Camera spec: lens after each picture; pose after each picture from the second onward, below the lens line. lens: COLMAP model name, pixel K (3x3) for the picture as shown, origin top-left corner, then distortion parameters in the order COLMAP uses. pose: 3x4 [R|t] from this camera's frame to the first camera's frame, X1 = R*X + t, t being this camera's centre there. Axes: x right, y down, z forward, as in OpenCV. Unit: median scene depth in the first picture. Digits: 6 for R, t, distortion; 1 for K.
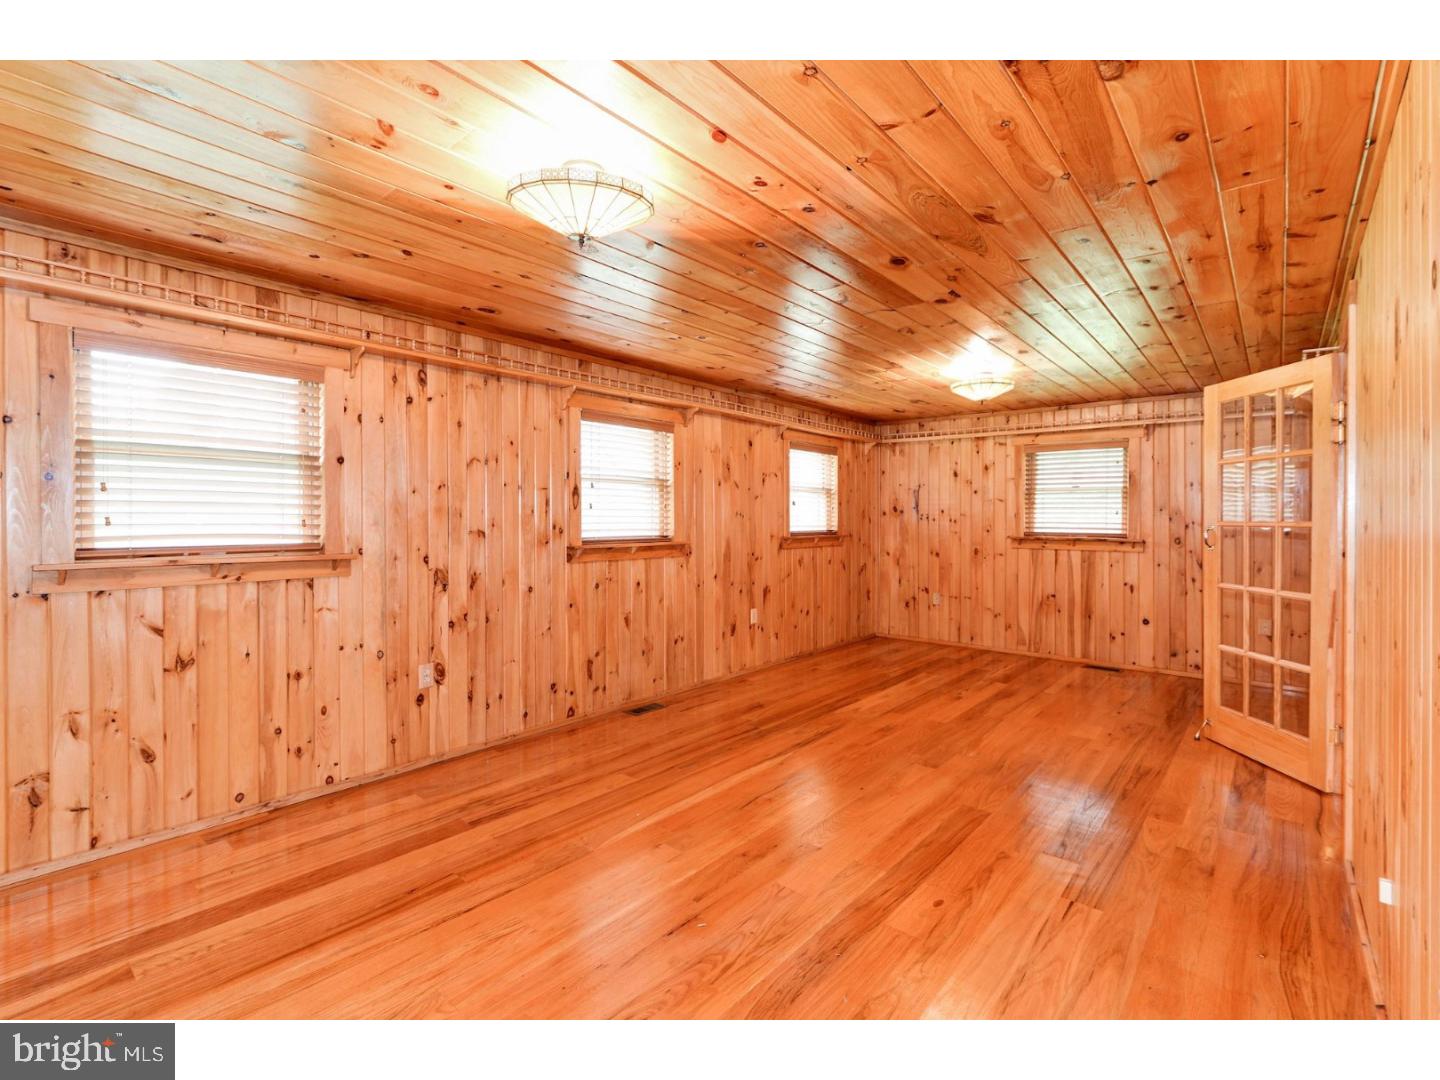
lens RADIAL K [[663.8, 0, 708.8], [0, 663.8, 541.0], [0, 0, 1]] dist [-0.000268, 0.000174]
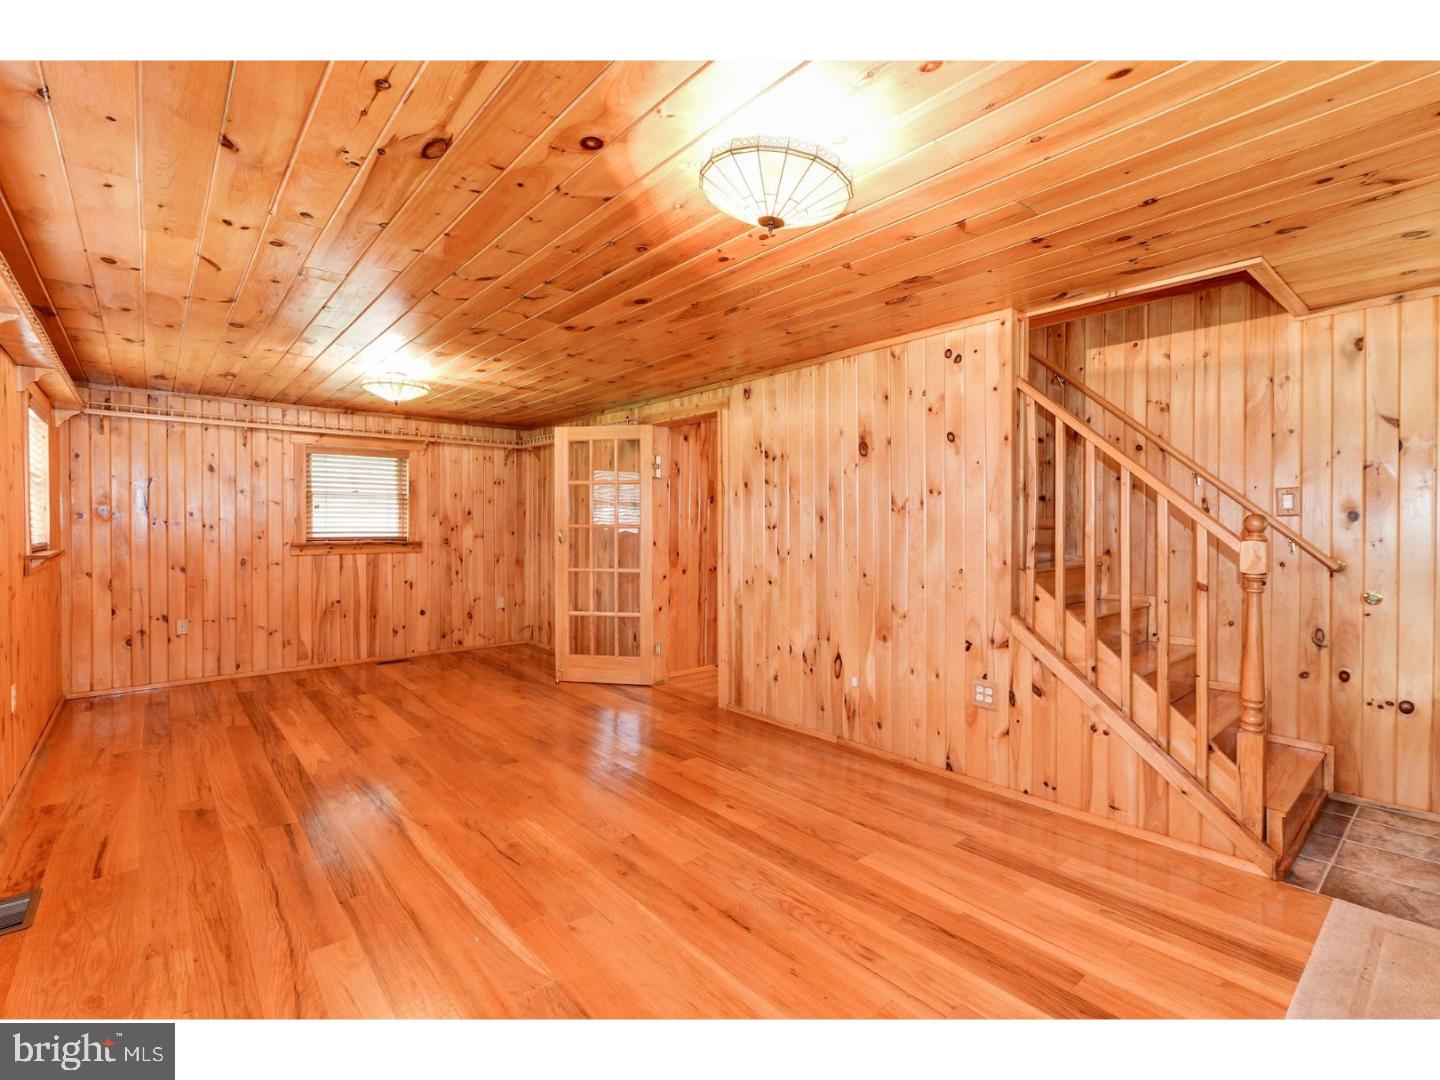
lens RADIAL K [[663.8, 0, 708.8], [0, 663.8, 541.0], [0, 0, 1]] dist [-0.000268, 0.000174]
pose [[0.154747, -0.028750, 0.987536, -0.378035], [0.036155, 0.999072, 0.023420, -0.010552], [-0.987292, 0.032080, 0.155643, 0.315025]]
